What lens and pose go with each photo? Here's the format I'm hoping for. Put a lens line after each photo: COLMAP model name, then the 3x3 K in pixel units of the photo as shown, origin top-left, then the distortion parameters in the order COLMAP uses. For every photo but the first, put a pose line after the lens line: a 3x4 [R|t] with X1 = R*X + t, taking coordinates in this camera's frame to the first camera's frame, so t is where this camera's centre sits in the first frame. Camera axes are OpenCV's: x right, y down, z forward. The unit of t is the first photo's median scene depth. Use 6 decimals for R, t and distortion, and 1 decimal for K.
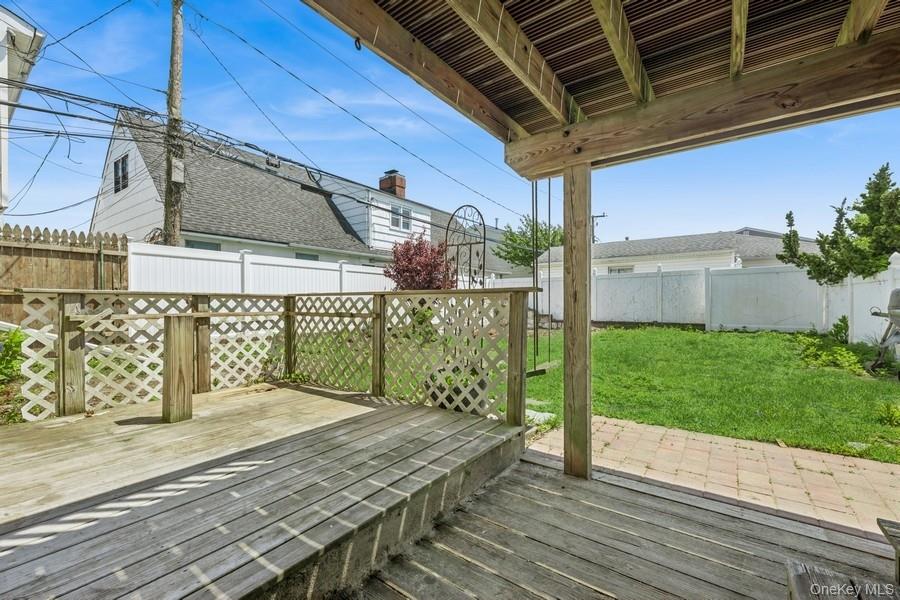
lens RADIAL K [[376.7, 0, 450.0], [0, 376.7, 300.0], [0, 0, 1]] dist [-0.000354, 0.000081]
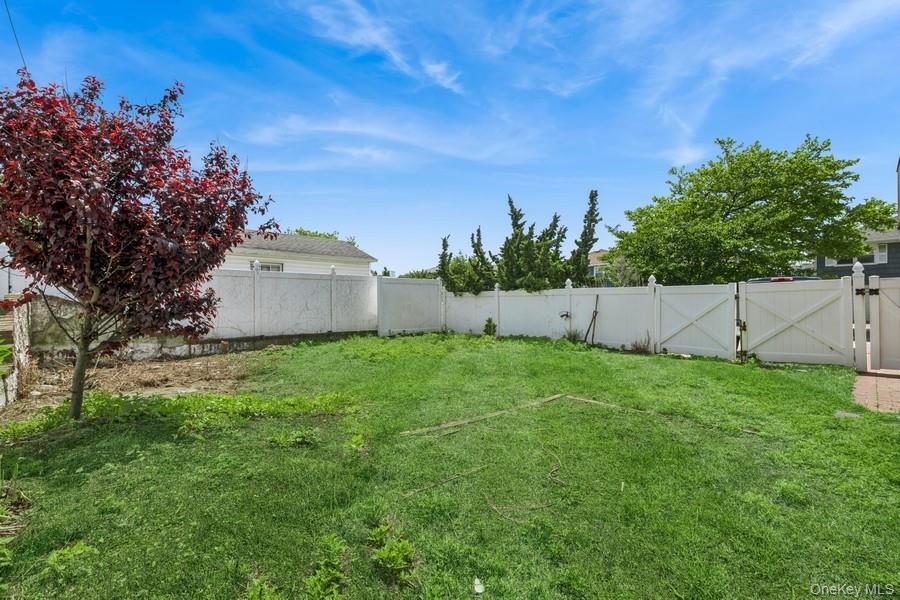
lens RADIAL K [[381.5, 0, 450.0], [0, 381.5, 300.0], [0, 0, 1]] dist [0.009315, 0.000326]
pose [[0.182544, 0.018022, 0.983032, -0.302880], [-0.002020, 0.999837, -0.017954, 0.000162], [-0.983196, 0.001292, 0.182551, 0.631112]]
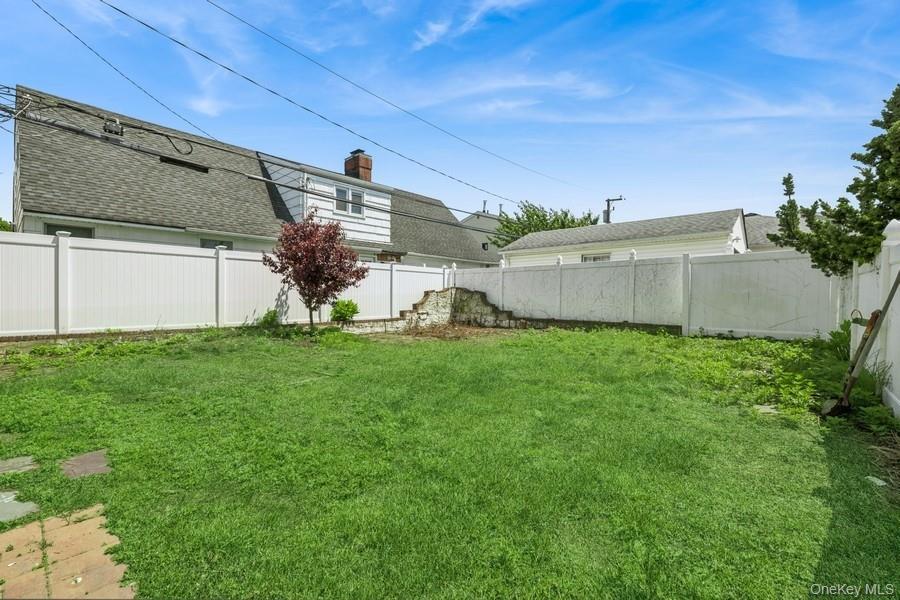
lens RADIAL K [[381.5, 0, 450.0], [0, 381.5, 300.0], [0, 0, 1]] dist [0.009315, 0.000326]
pose [[0.994246, 0.009474, -0.106697, 0.285511], [-0.007365, 0.999770, 0.020140, -0.003099], [0.106863, -0.019239, 0.994088, 0.161420]]
